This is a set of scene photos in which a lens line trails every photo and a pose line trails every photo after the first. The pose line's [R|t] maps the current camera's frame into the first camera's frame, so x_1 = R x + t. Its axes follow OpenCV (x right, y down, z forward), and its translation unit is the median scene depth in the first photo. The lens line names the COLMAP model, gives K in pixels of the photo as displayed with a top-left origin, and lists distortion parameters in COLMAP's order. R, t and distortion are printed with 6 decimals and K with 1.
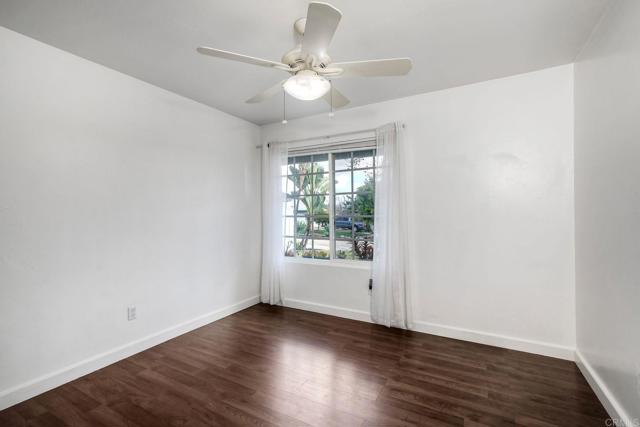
lens RADIAL K [[284.8, 0, 320.0], [0, 284.8, 213.0], [0, 0, 1]] dist [0.000377, 0.001679]
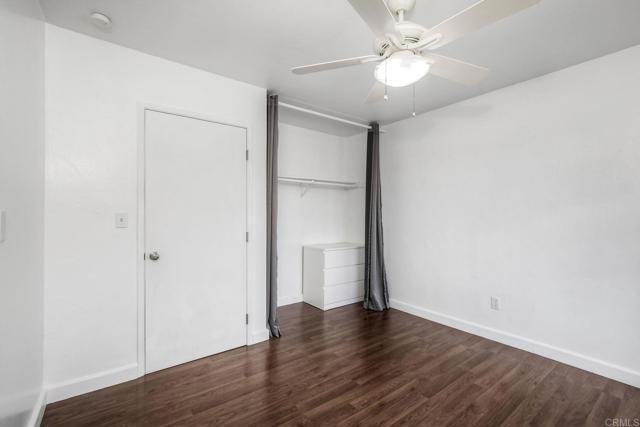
lens RADIAL K [[284.8, 0, 318.9], [0, 284.8, 214.2], [0, 0, 1]] dist [0.000377, 0.001679]
pose [[-0.401970, 0.005203, -0.915638, 0.754219], [0.000186, 0.999984, 0.005601, -0.001726], [0.915653, 0.002081, -0.401965, 0.982250]]
